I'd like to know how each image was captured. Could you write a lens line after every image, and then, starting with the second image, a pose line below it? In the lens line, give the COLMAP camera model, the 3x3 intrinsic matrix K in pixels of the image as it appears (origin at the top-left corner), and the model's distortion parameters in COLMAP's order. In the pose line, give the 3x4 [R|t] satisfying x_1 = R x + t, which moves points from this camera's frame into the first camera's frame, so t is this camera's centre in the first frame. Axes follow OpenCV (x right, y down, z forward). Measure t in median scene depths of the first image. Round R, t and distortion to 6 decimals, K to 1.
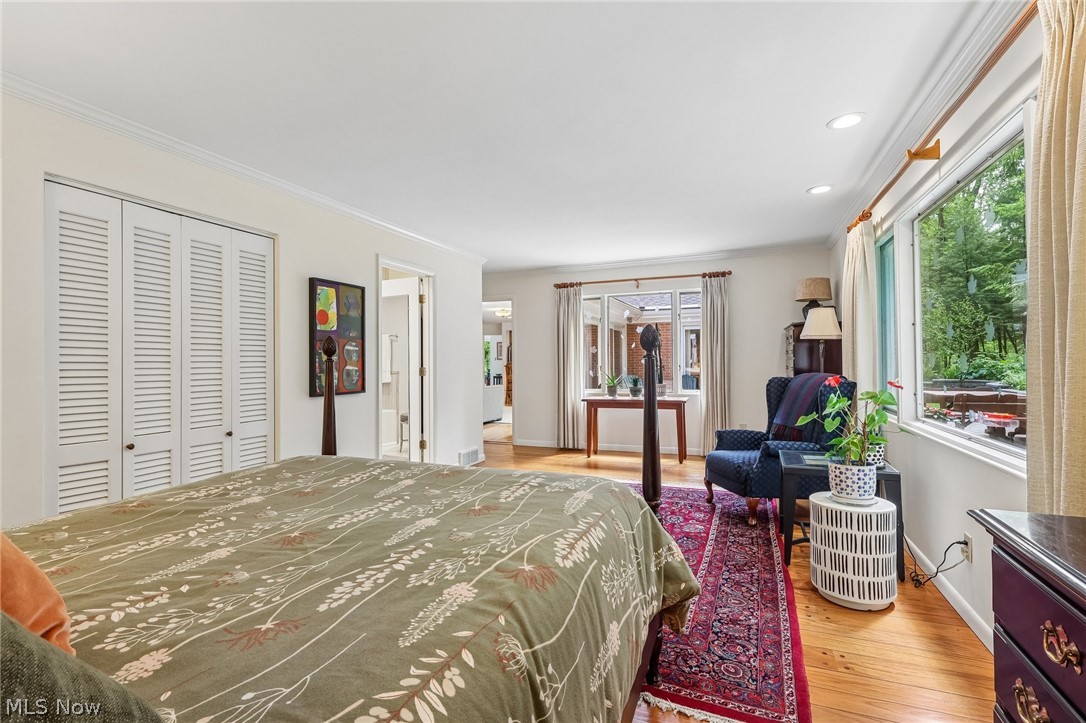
lens RADIAL K [[502.3, 0, 534.9], [0, 502.3, 356.4], [0, 0, 1]] dist [-0.001491, 0.000661]
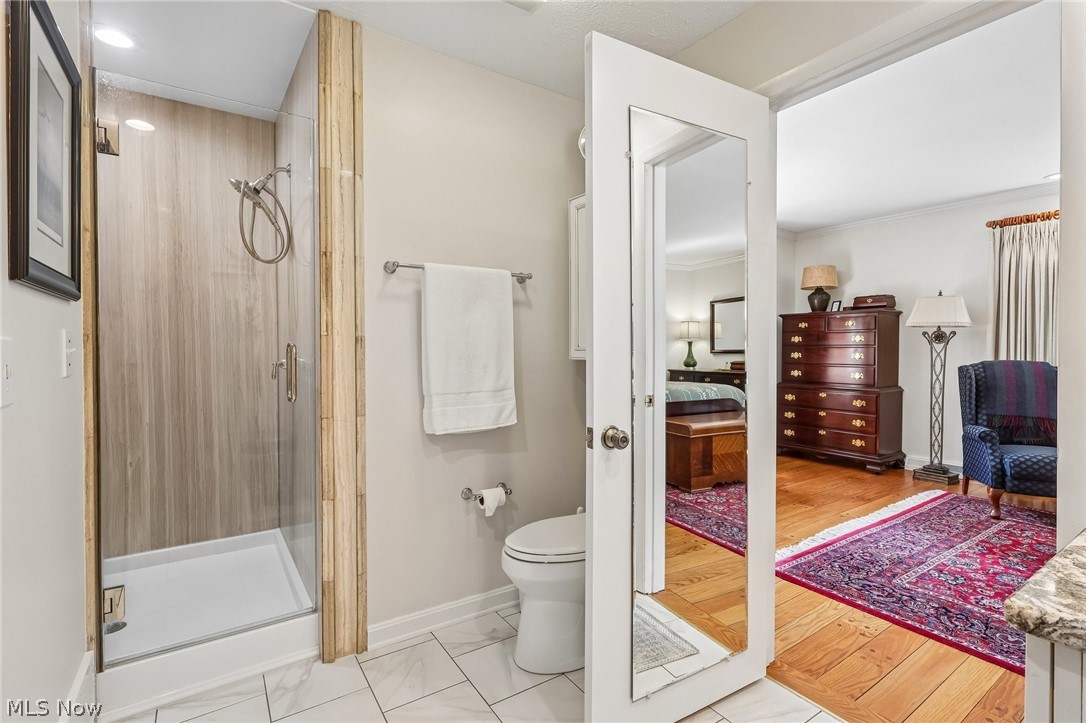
lens RADIAL K [[502.3, 0, 543.1], [0, 502.3, 357.5], [0, 0, 1]] dist [-0.001491, 0.000661]
pose [[0.544401, -0.009847, 0.838767, -0.803395], [-0.004841, 0.999878, 0.014880, 0.019192], [-0.838811, -0.012161, 0.544287, 1.276691]]
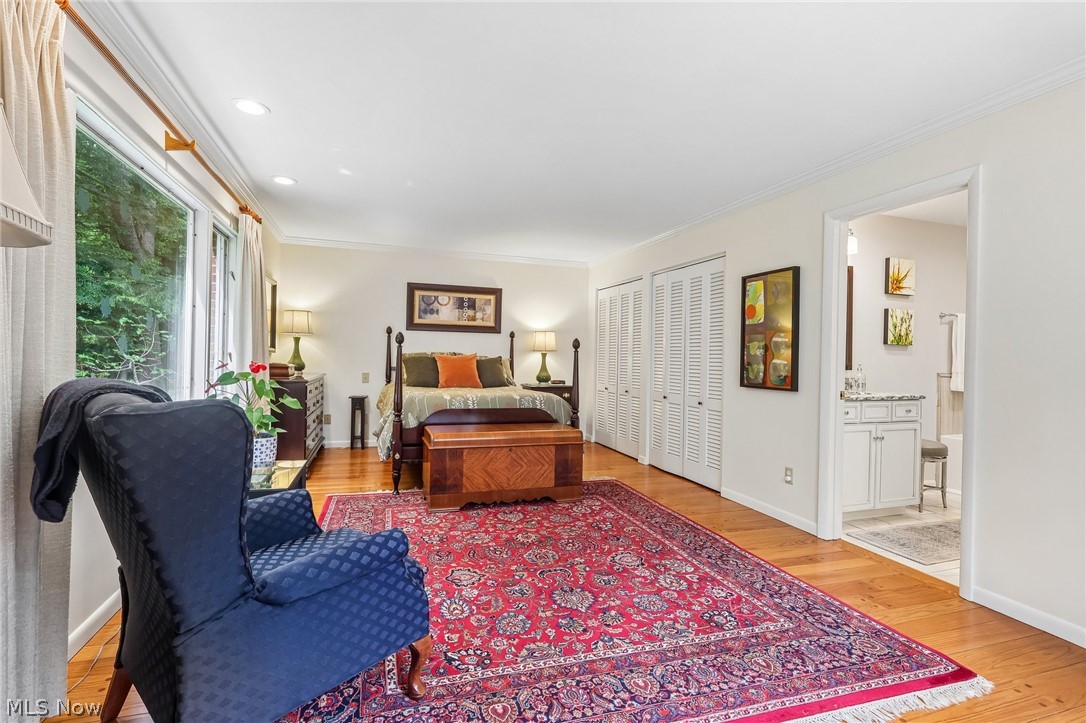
lens RADIAL K [[502.3, 0, 542.1], [0, 502.3, 359.4], [0, 0, 1]] dist [-0.001491, 0.000661]
pose [[-0.749445, -0.002107, -0.662063, 0.584867], [-0.008459, 0.999944, 0.006393, 0.017831], [0.662012, 0.010392, -0.749421, 1.479567]]
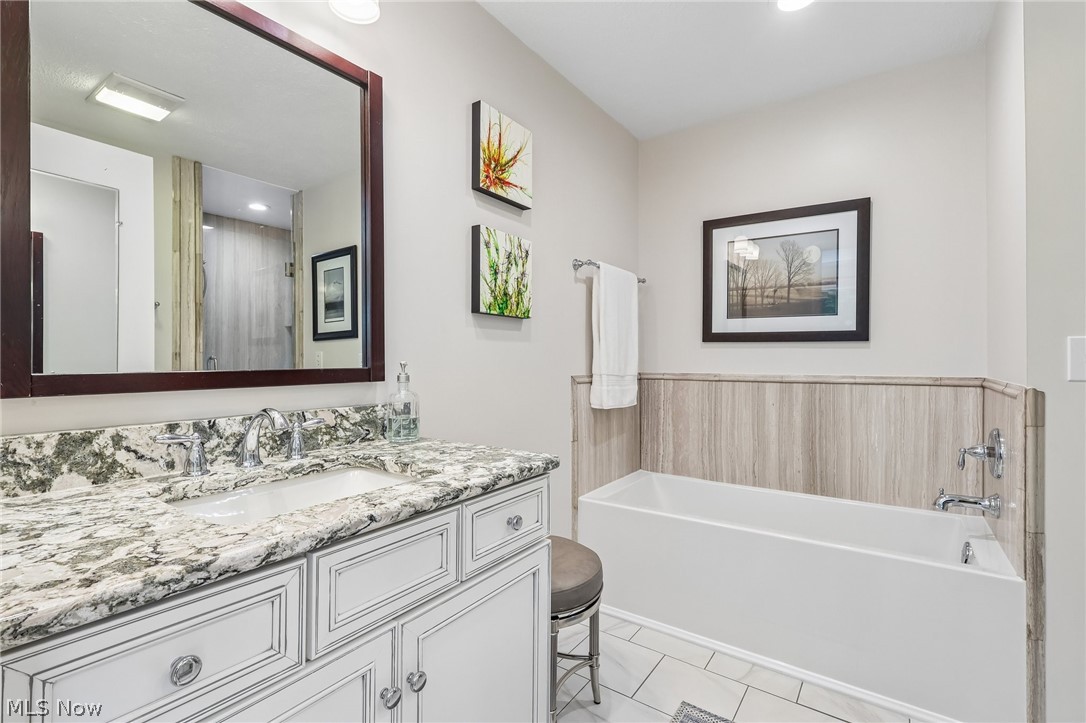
lens RADIAL K [[502.3, 0, 542.2], [0, 502.3, 357.3], [0, 0, 1]] dist [-0.001491, 0.000661]
pose [[-0.206770, 0.006357, -0.978369, 0.013304], [0.006565, 0.999965, 0.005110, 0.021590], [0.978368, -0.005366, -0.206804, 1.363596]]
